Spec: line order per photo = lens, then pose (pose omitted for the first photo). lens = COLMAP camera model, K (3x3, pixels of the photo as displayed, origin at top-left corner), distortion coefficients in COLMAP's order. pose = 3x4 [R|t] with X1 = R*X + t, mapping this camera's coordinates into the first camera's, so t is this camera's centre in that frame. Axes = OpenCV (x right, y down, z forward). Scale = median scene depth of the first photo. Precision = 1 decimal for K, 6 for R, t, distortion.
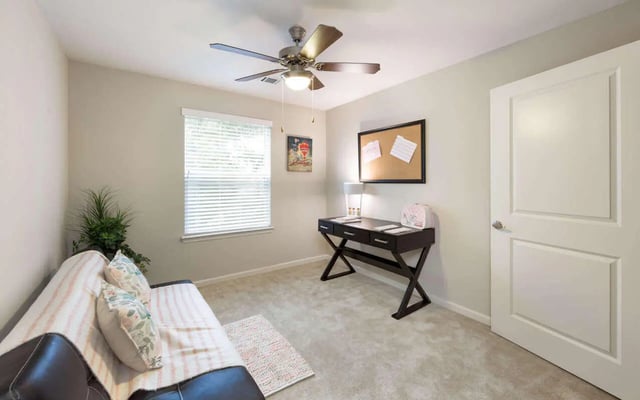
lens RADIAL K [[255.7, 0, 320.3], [0, 255.7, 182.0], [0, 0, 1]] dist [0.000224, 0.000008]
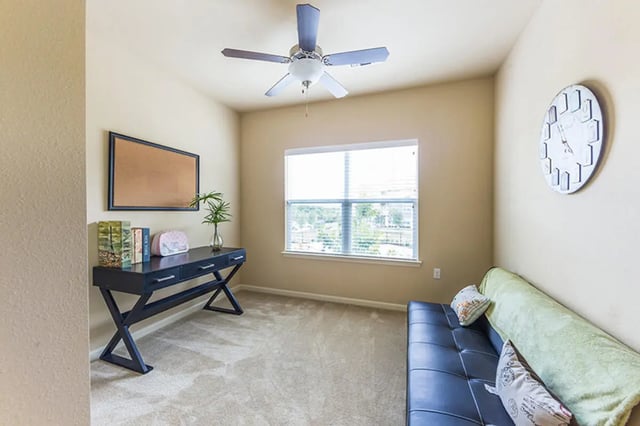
lens RADIAL K [[261.4, 0, 320.0], [0, 261.4, 213.0], [0, 0, 1]] dist [-0.000282, -0.000020]
pose [[-0.579928, 0.002544, 0.814664, -0.789996], [0.005352, 0.999985, 0.000687, 0.017159], [-0.814650, 0.004759, -0.579933, 1.119597]]
